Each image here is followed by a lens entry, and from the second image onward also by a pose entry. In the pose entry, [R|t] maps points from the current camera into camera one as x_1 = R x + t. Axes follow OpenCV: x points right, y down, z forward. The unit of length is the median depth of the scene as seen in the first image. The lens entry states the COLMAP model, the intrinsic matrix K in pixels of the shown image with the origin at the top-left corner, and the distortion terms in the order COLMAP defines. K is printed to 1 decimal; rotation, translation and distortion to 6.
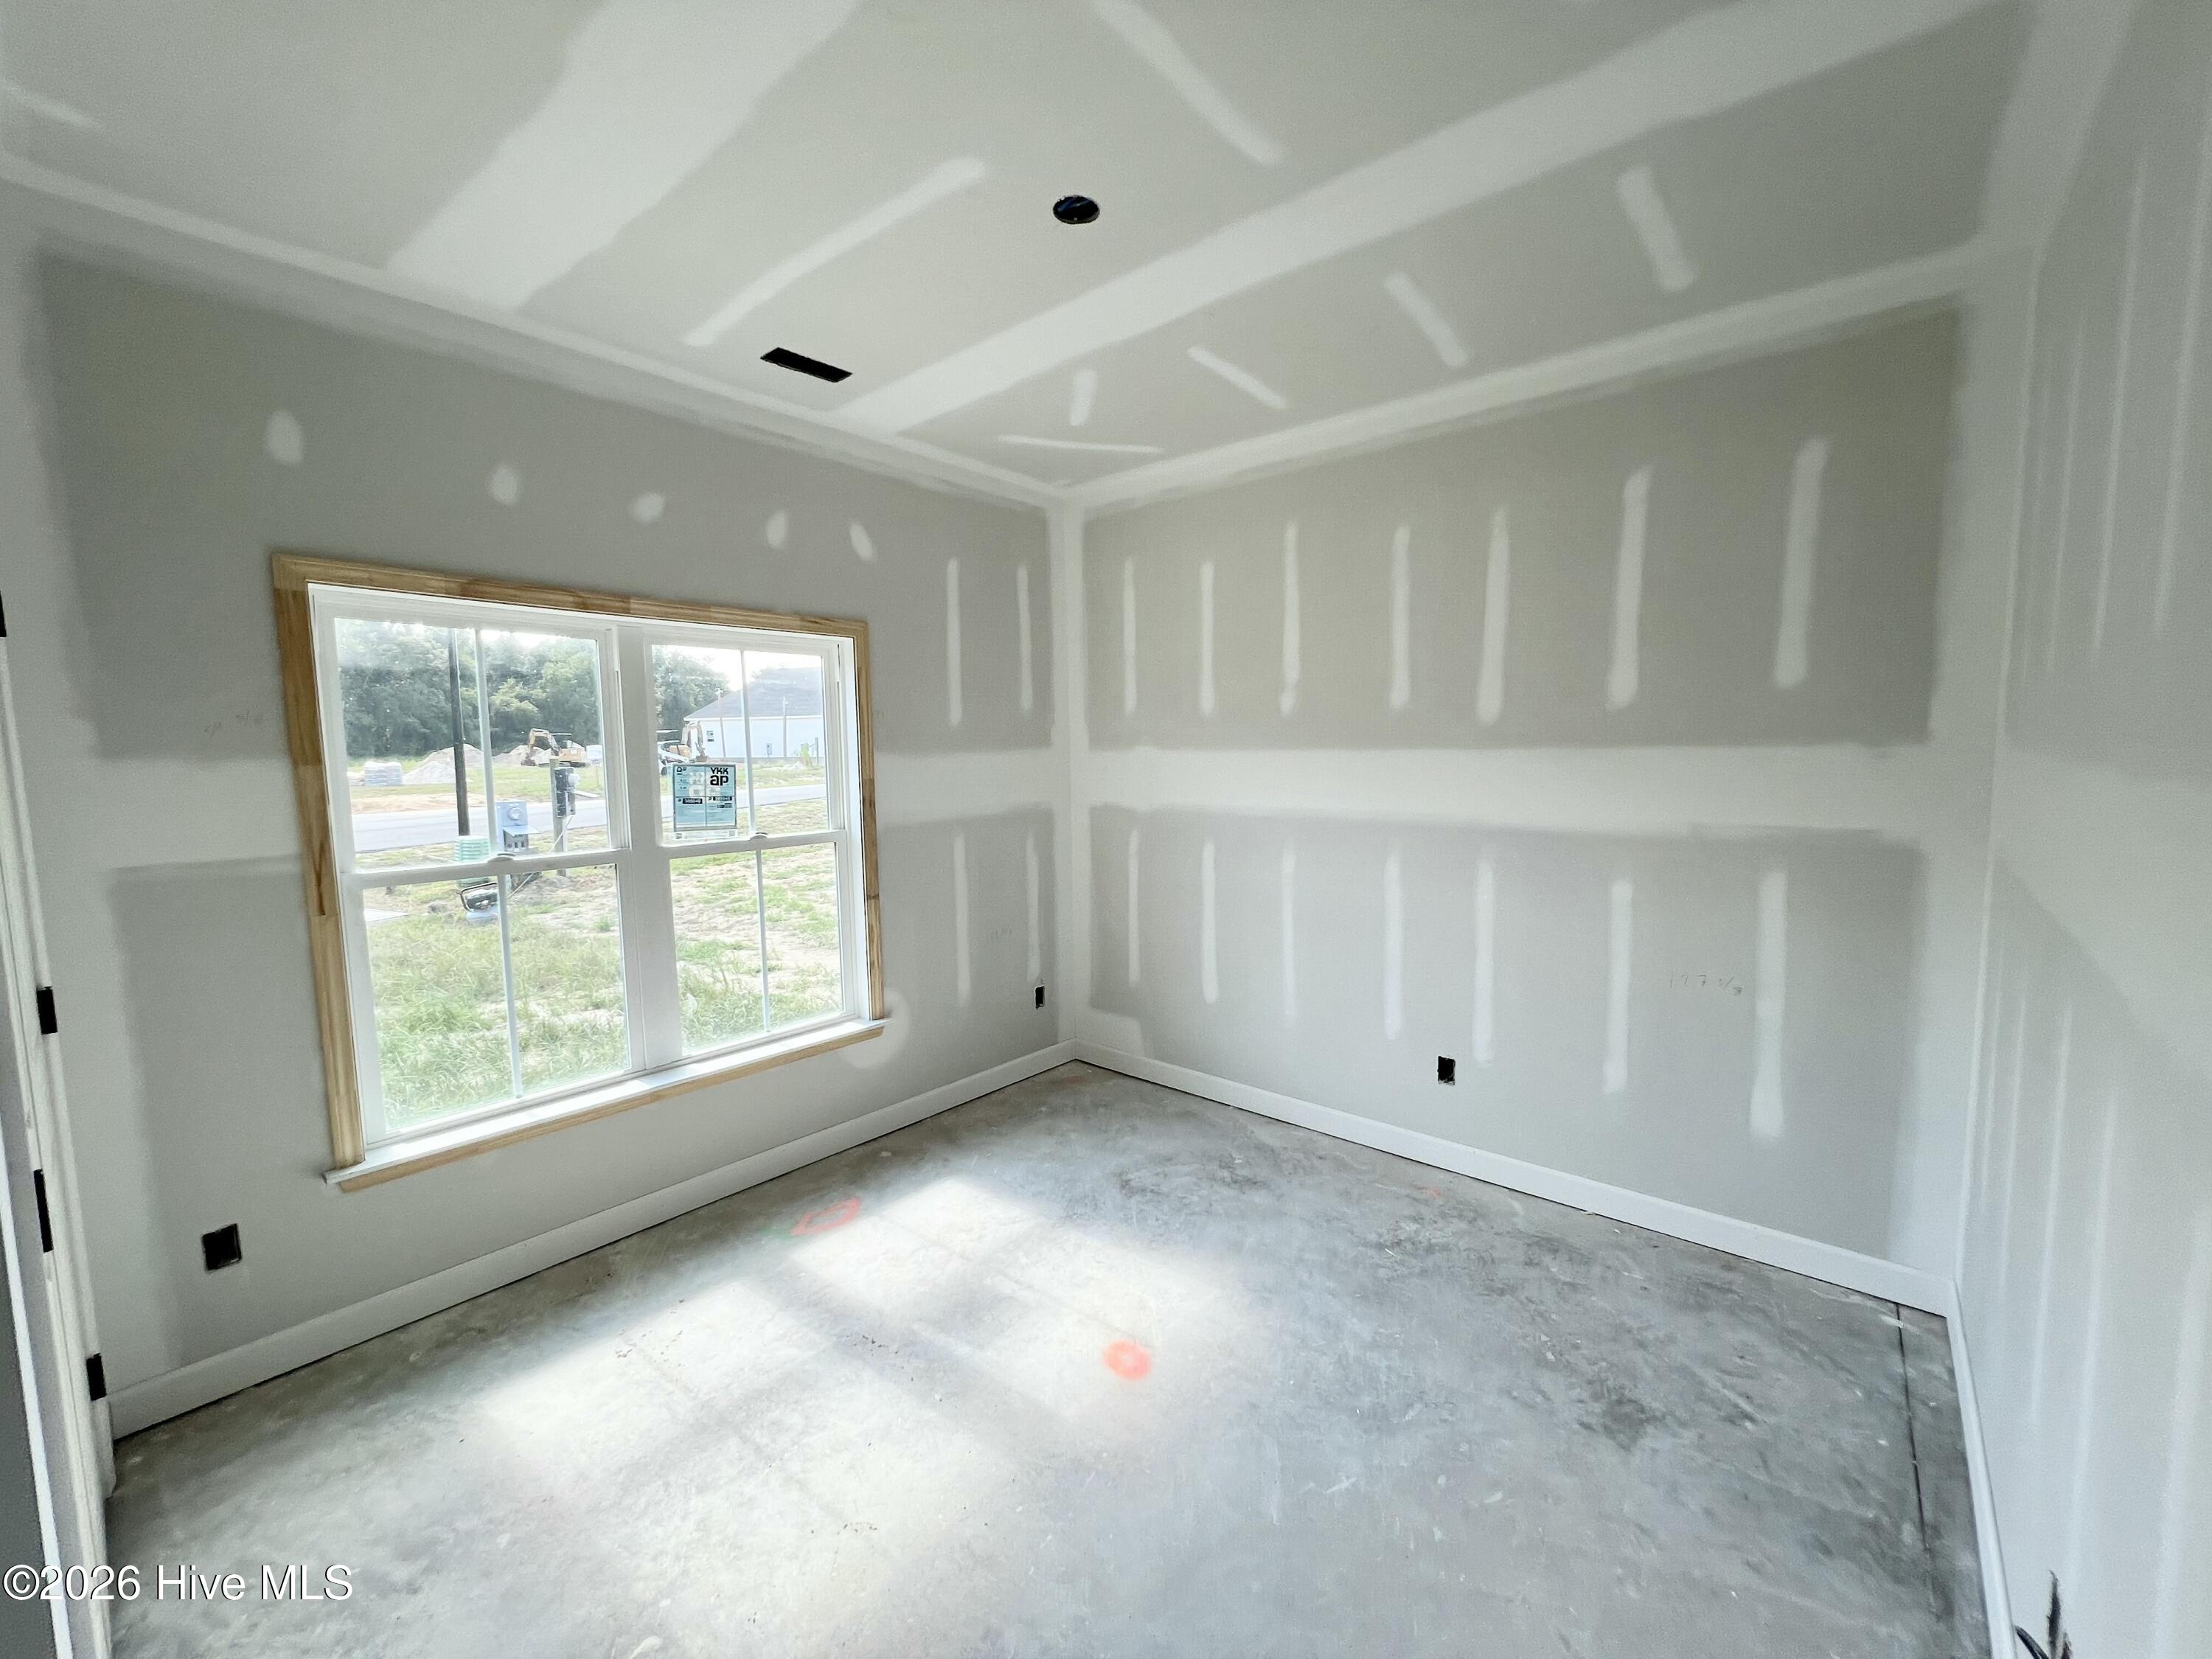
lens RADIAL K [[881.1, 0, 1106.0], [0, 881.1, 829.5], [0, 0, 1]] dist [-0.000518, -0.000022]
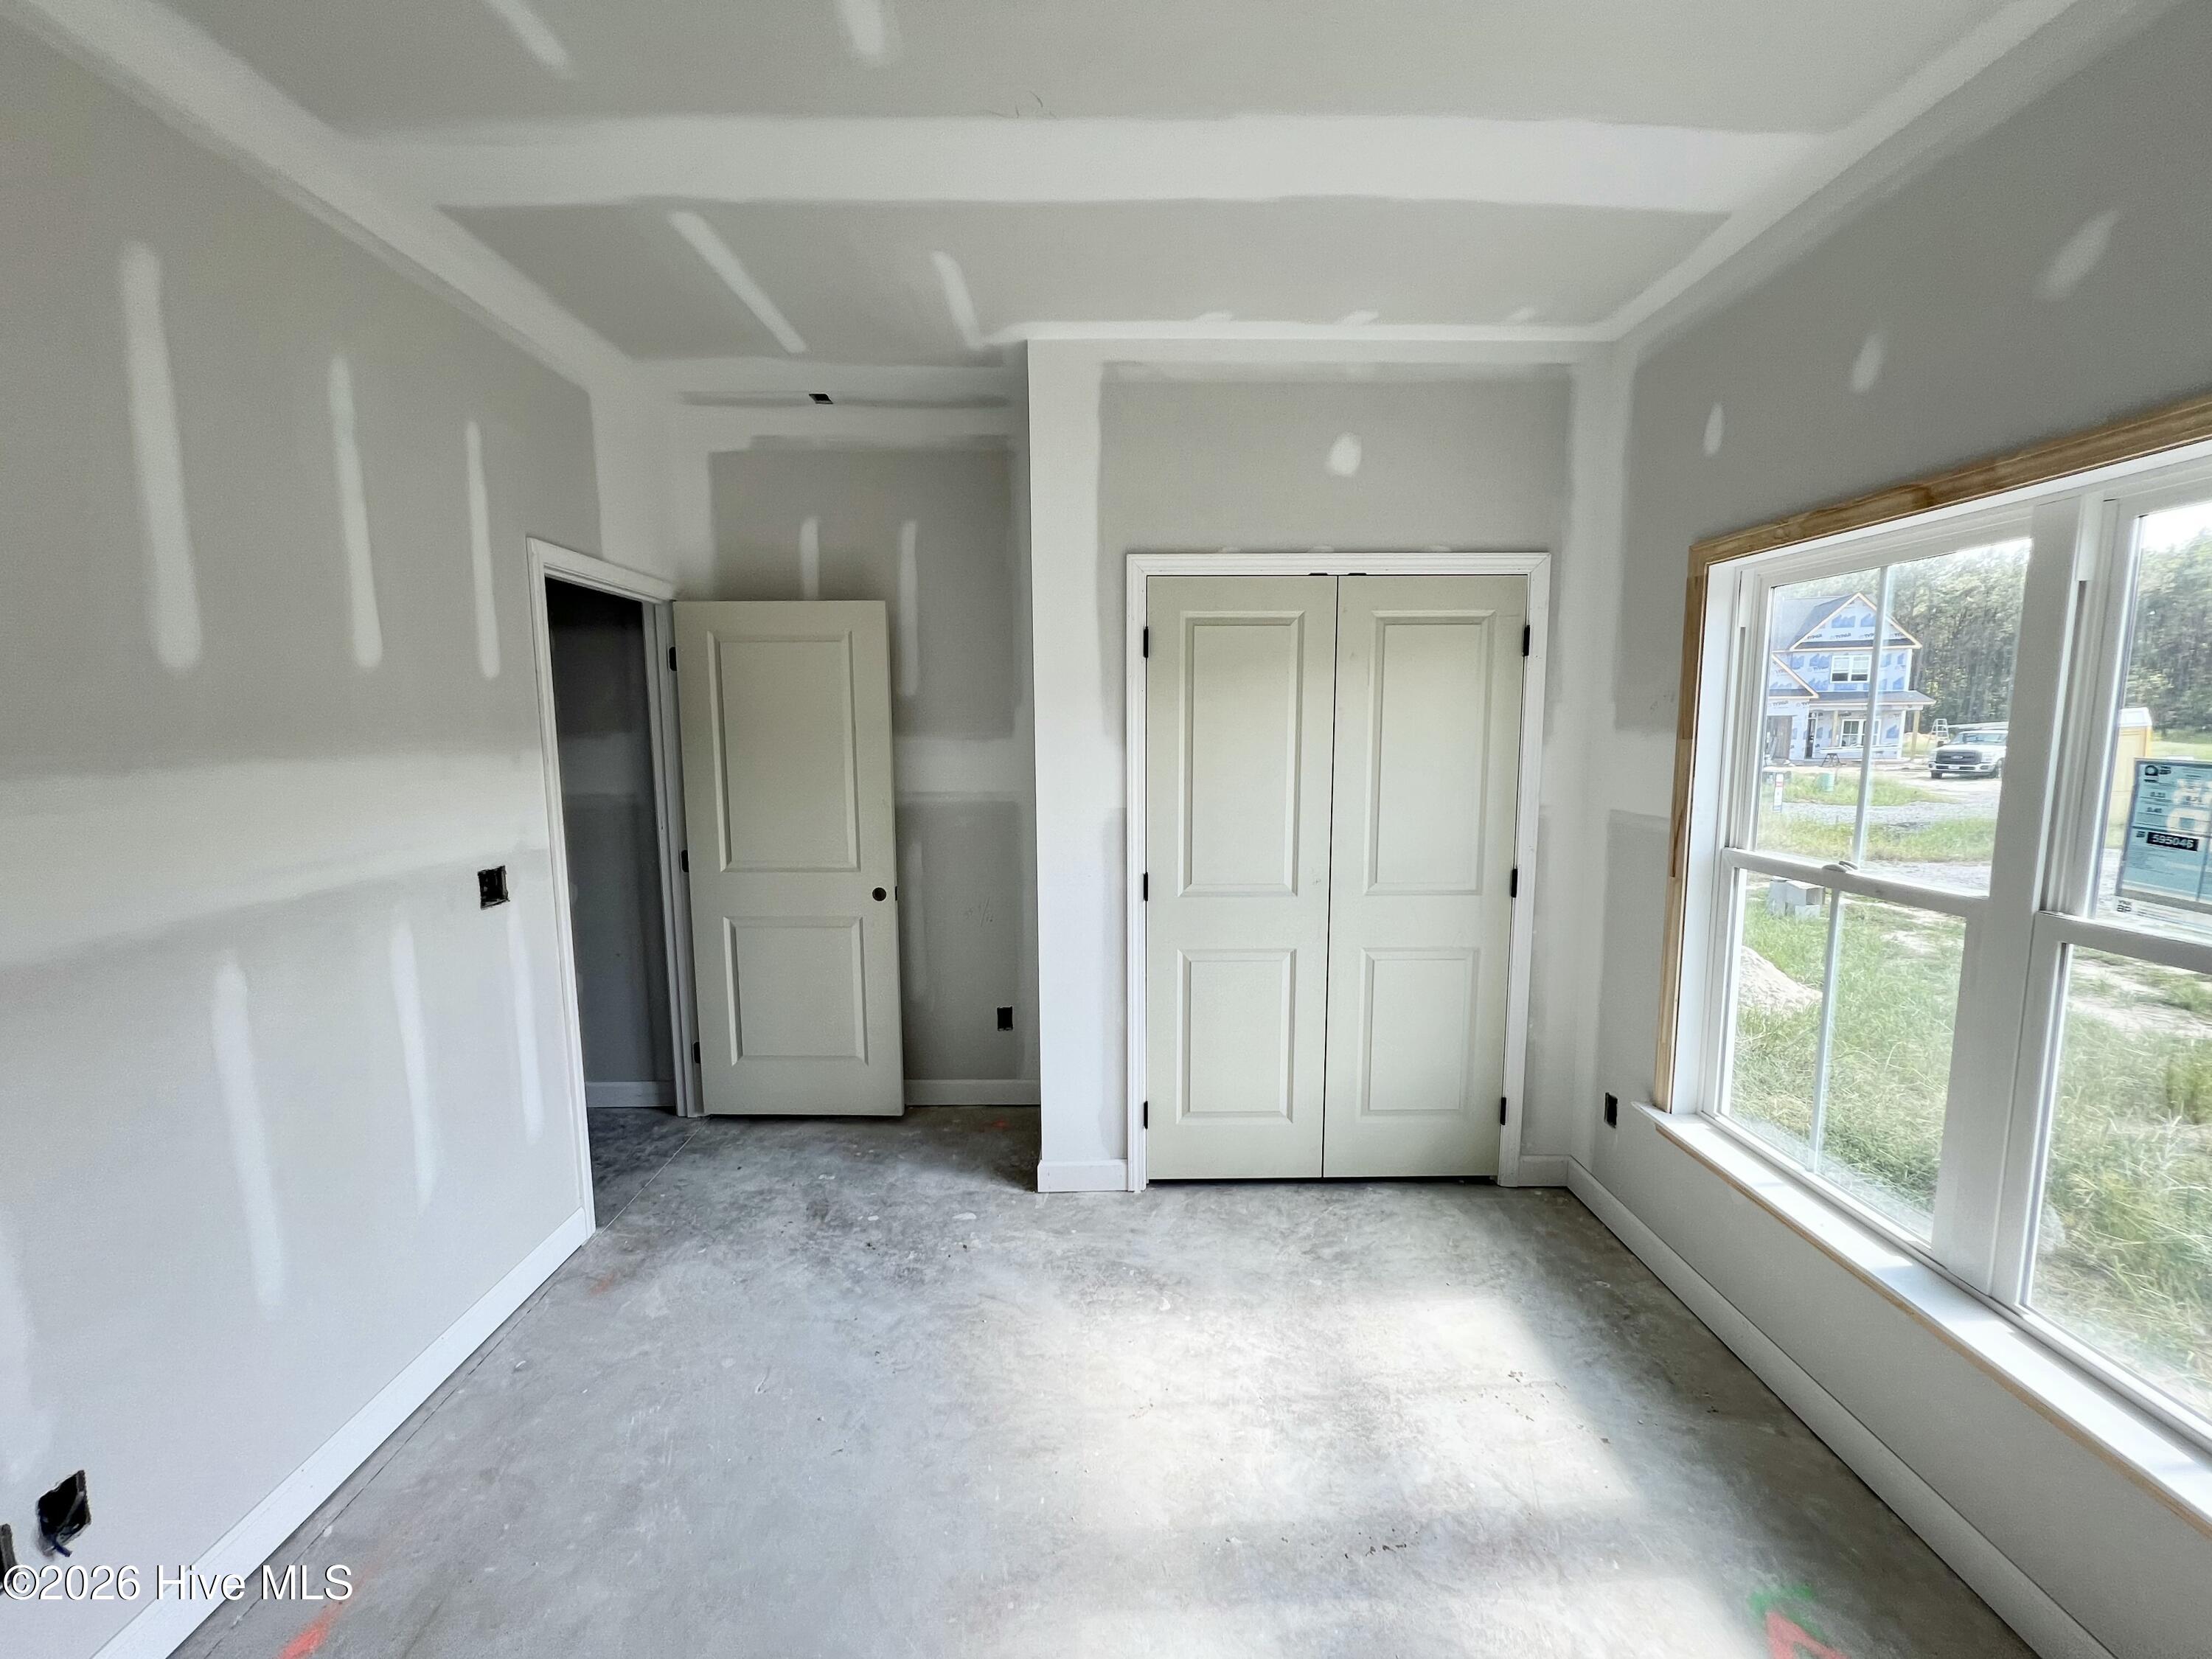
lens RADIAL K [[891.4, 0, 1104.4], [0, 891.4, 834.8], [0, 0, 1]] dist [0.000557, 0.000147]
pose [[-0.756323, 0.093510, -0.647481, 0.325186], [-0.049758, 0.978642, 0.199459, -0.127935], [0.652303, 0.183073, -0.735517, 1.238901]]
